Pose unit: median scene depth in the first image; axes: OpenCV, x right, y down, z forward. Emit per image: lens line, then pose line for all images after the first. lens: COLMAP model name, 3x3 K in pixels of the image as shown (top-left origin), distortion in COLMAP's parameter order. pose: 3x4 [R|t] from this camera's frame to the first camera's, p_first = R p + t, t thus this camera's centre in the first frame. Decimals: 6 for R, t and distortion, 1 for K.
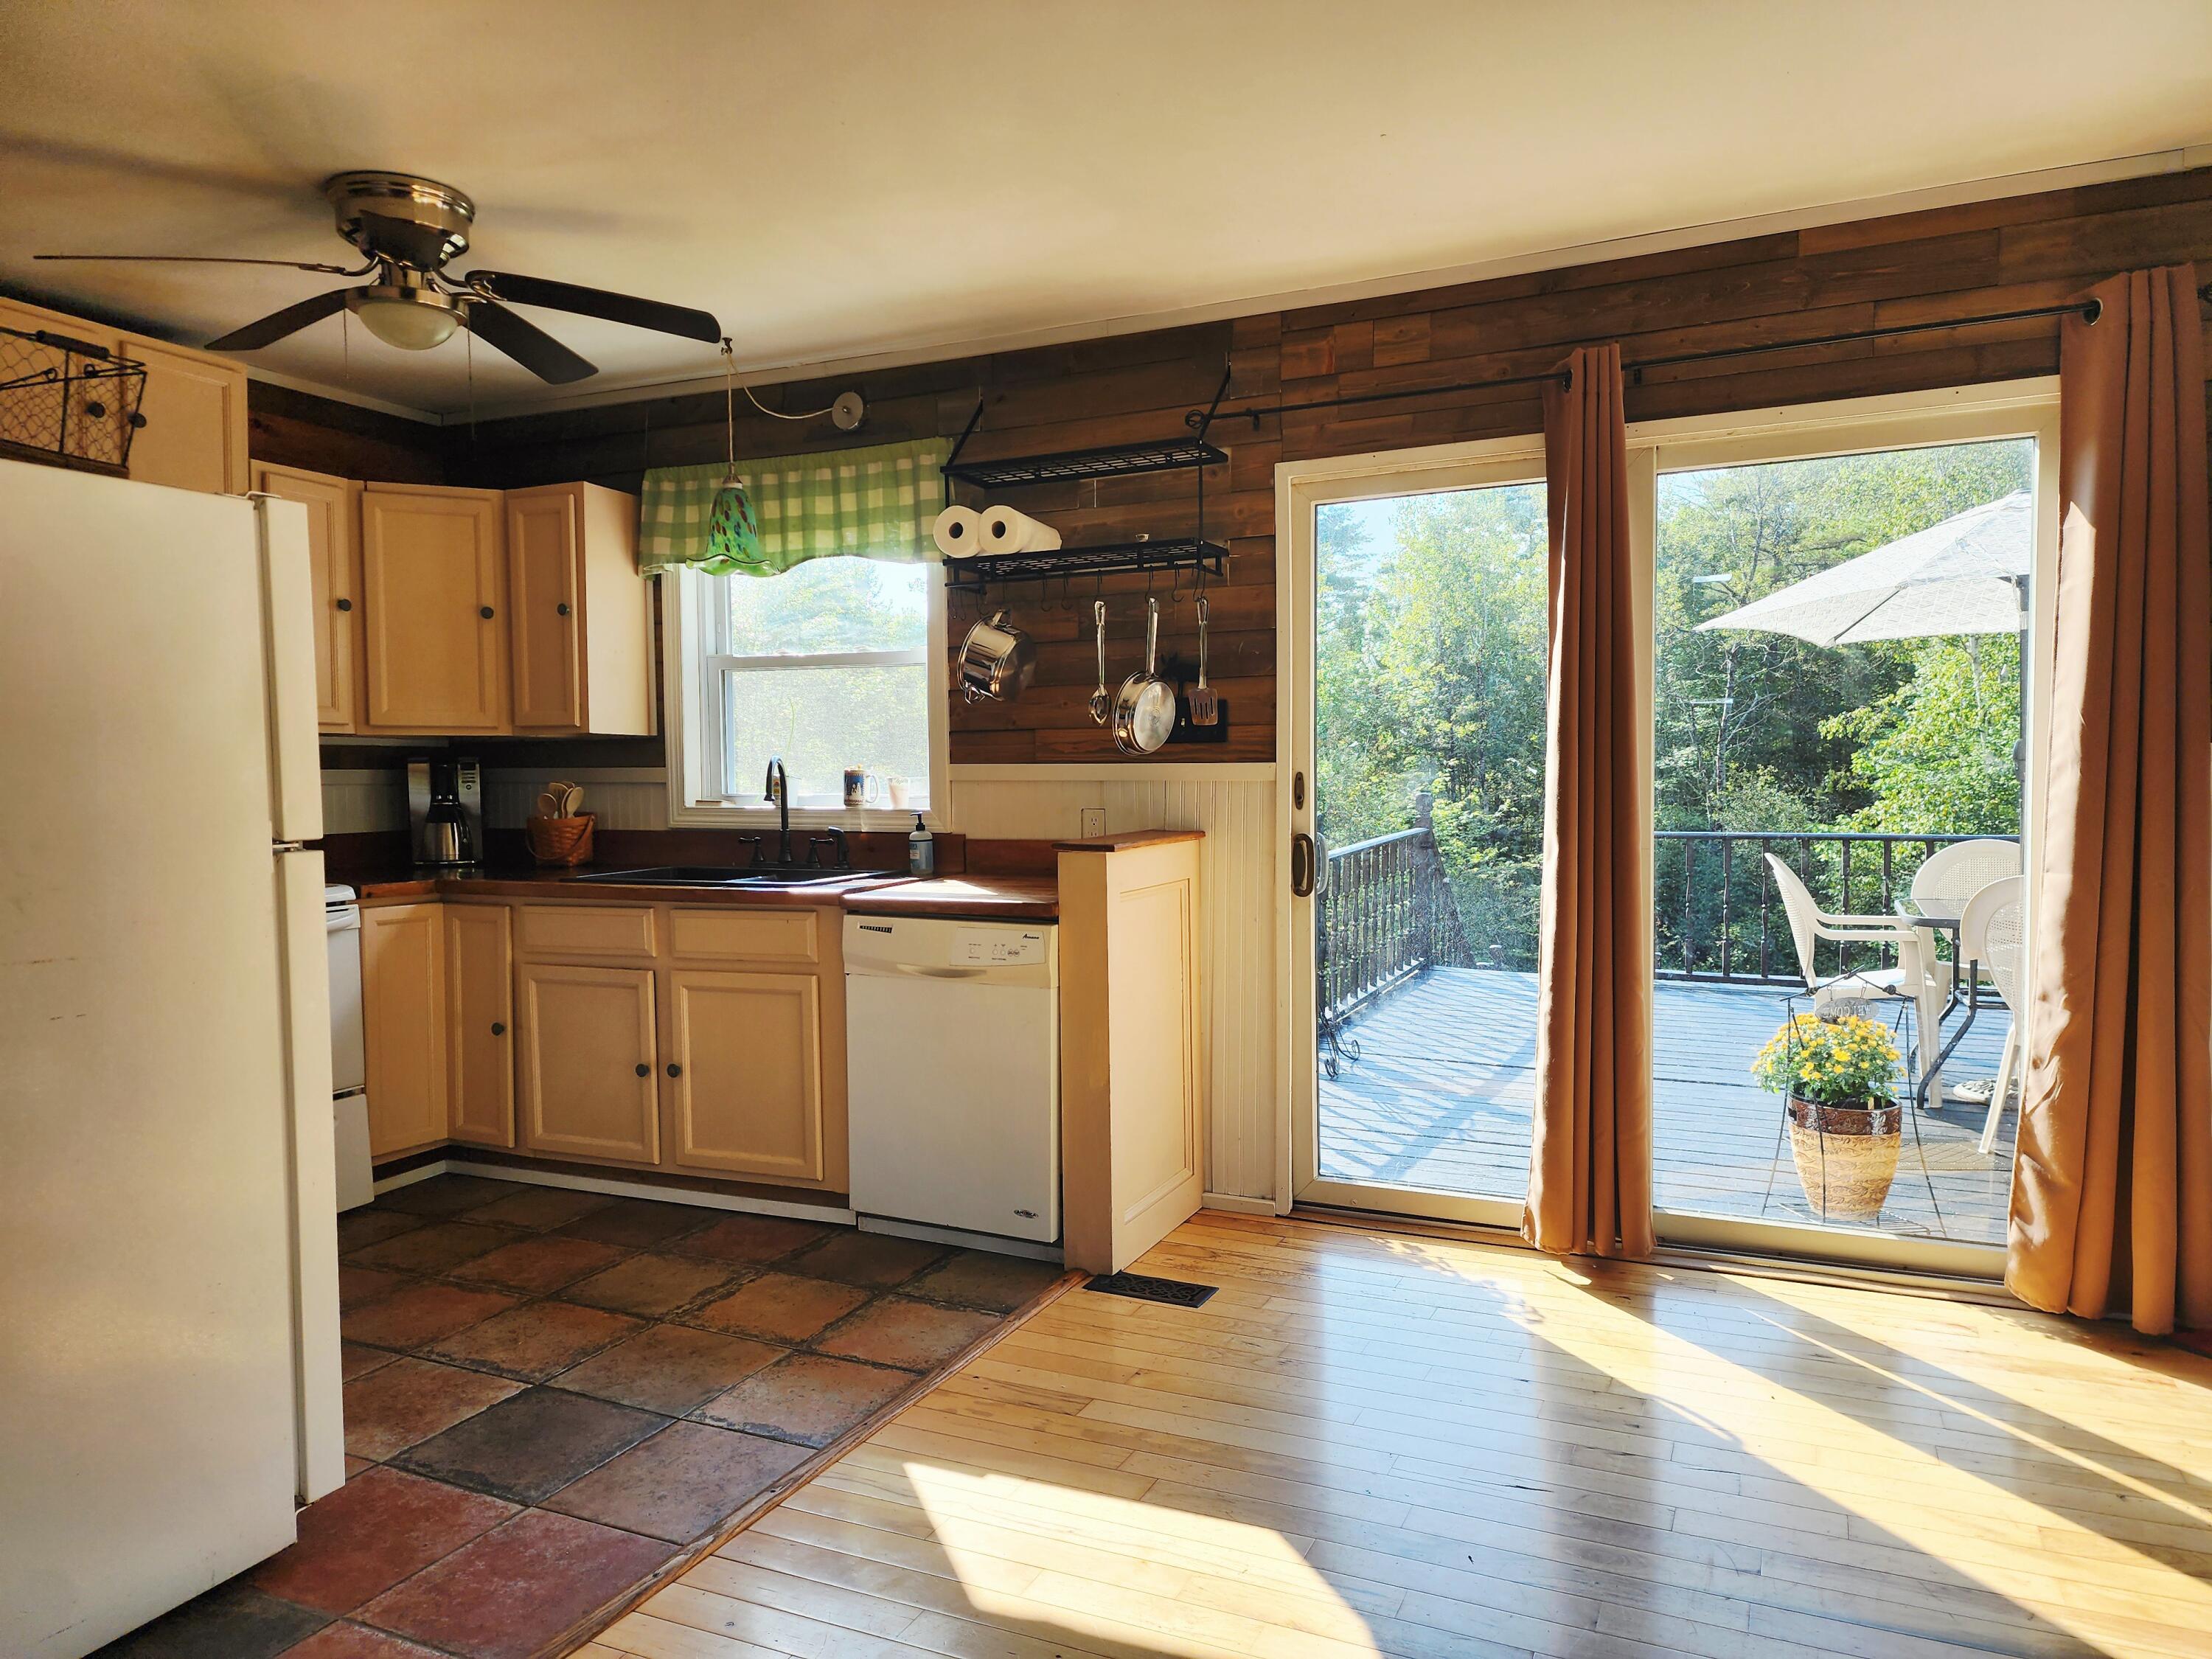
lens RADIAL K [[1465.4, 0, 1097.9], [0, 1465.4, 848.9], [0, 0, 1]] dist [0.053052, -0.044080]
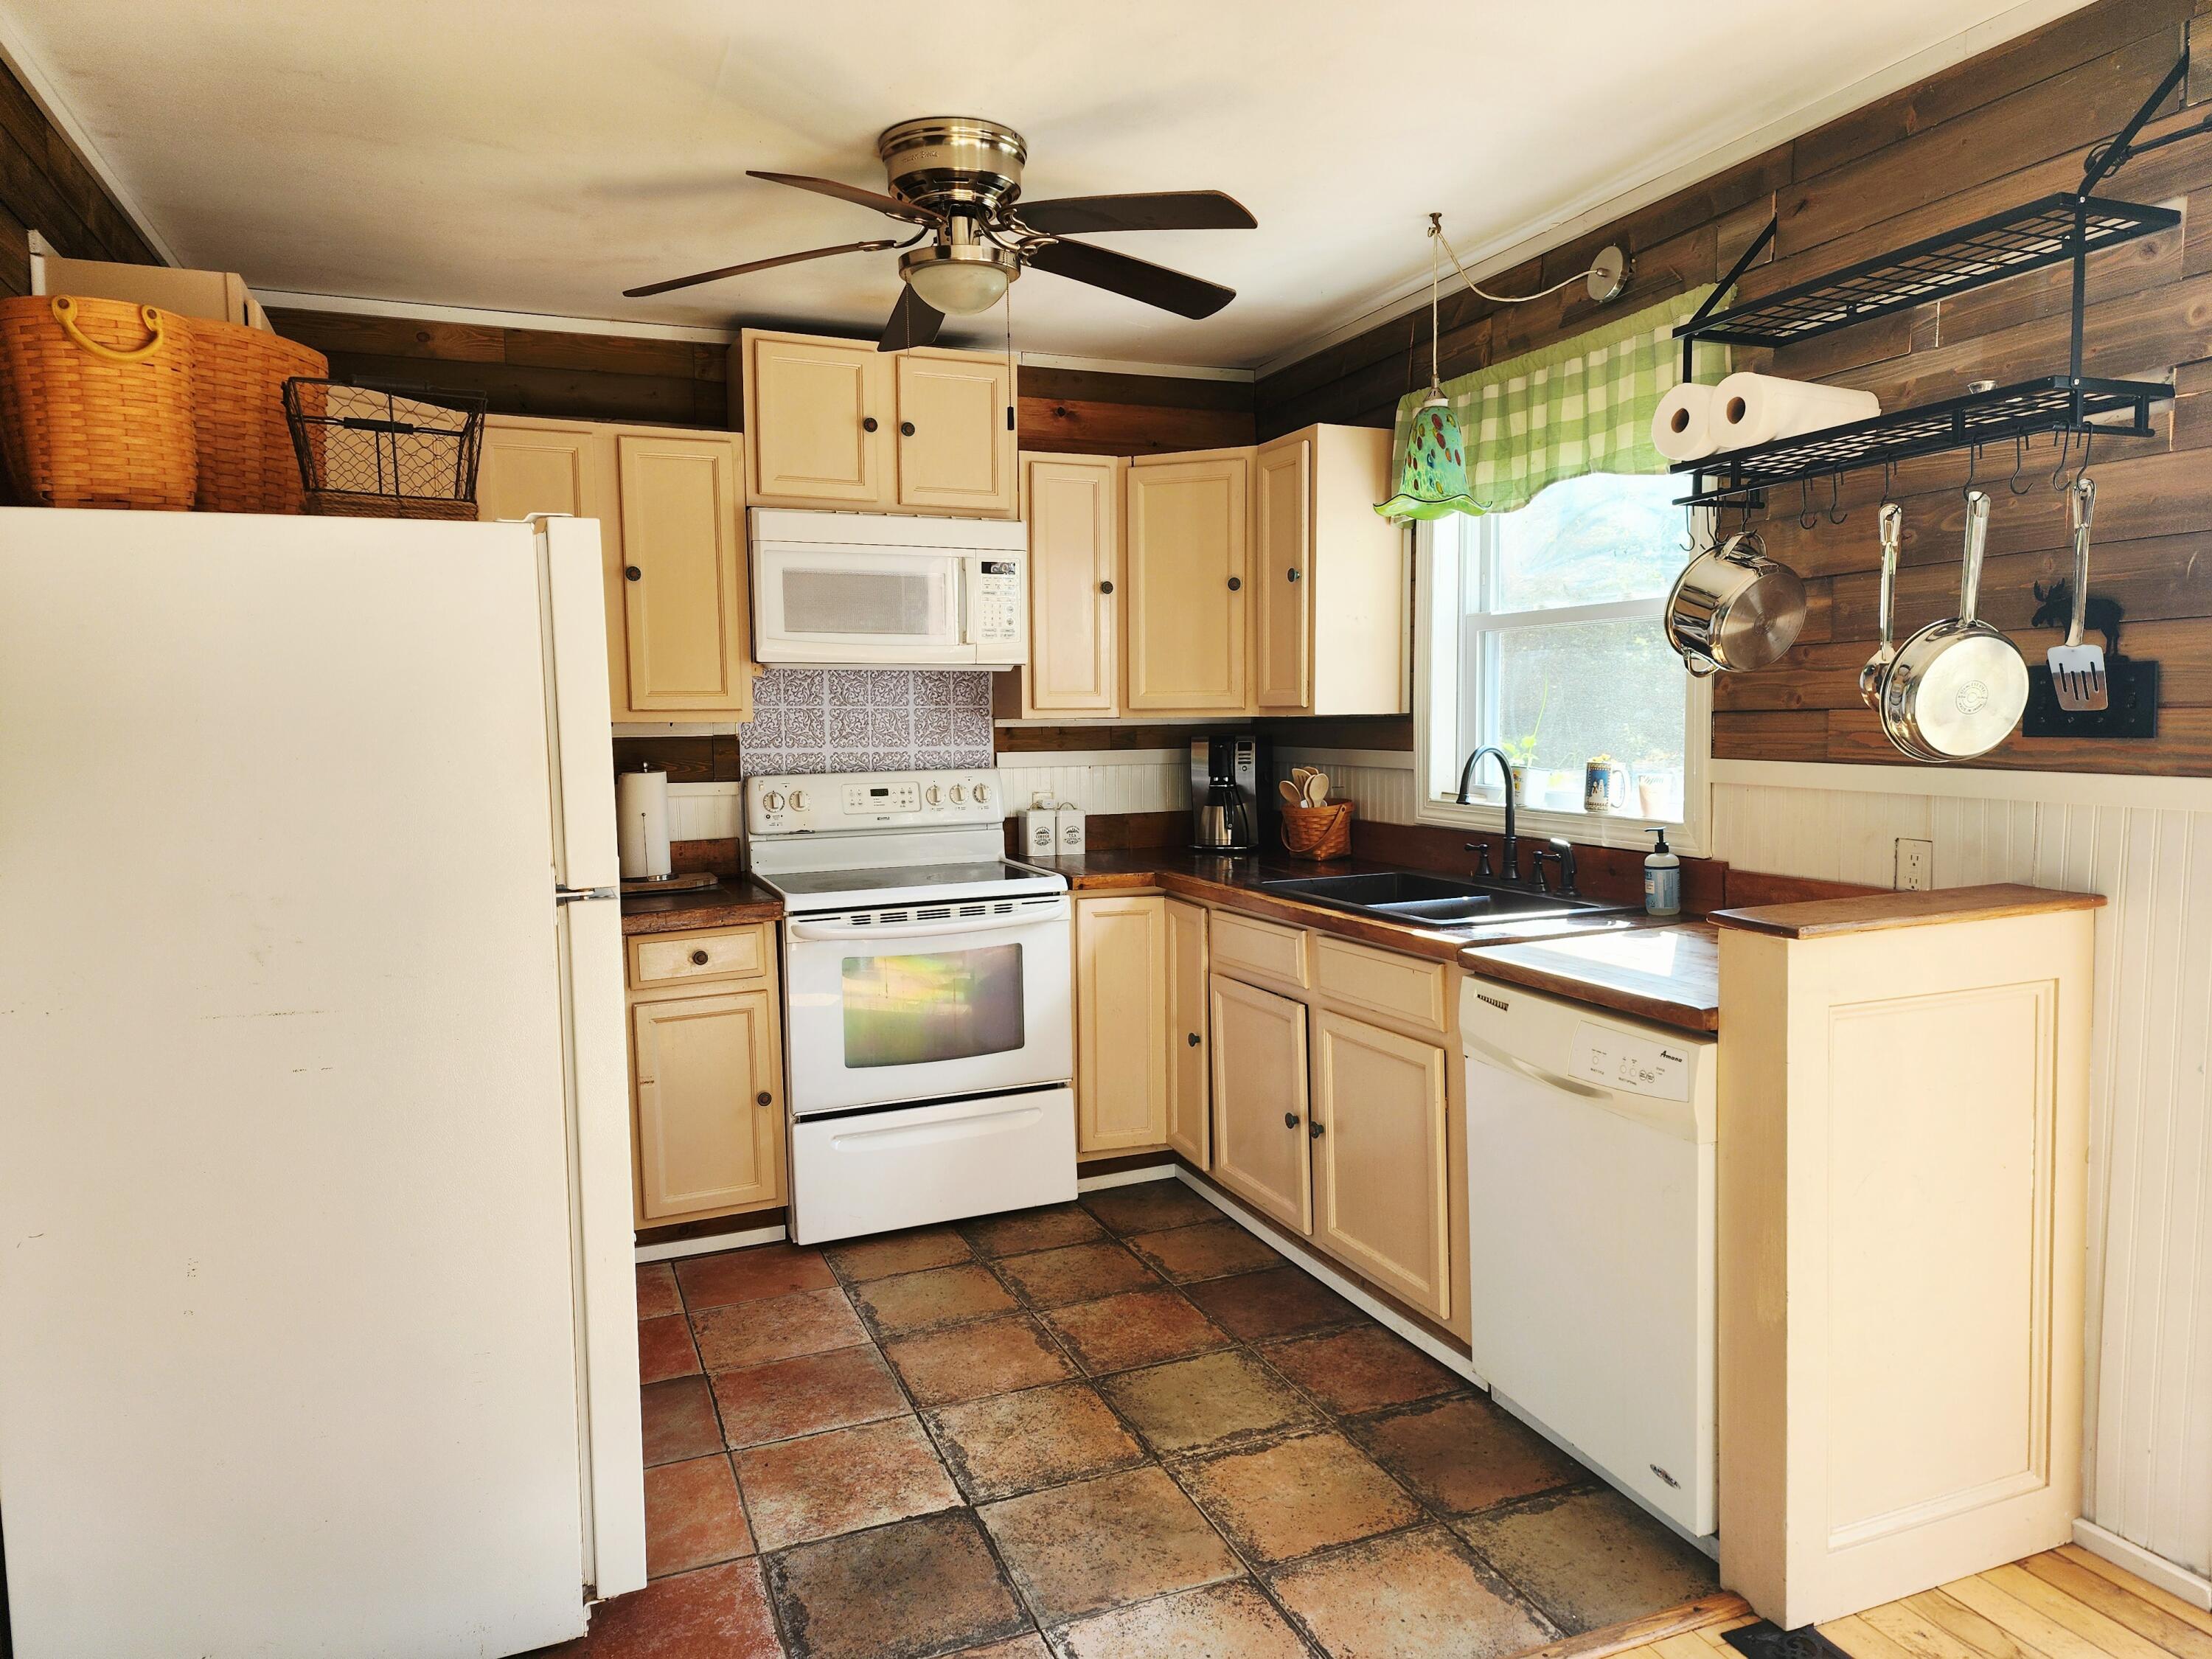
lens RADIAL K [[1465.4, 0, 1094.5], [0, 1465.4, 823.0], [0, 0, 1]] dist [0.053052, -0.044080]
pose [[0.728672, 0.046836, -0.683259, 0.183928], [-0.026247, 0.998836, 0.040476, -0.053762], [0.684360, -0.011560, 0.729053, 0.324445]]
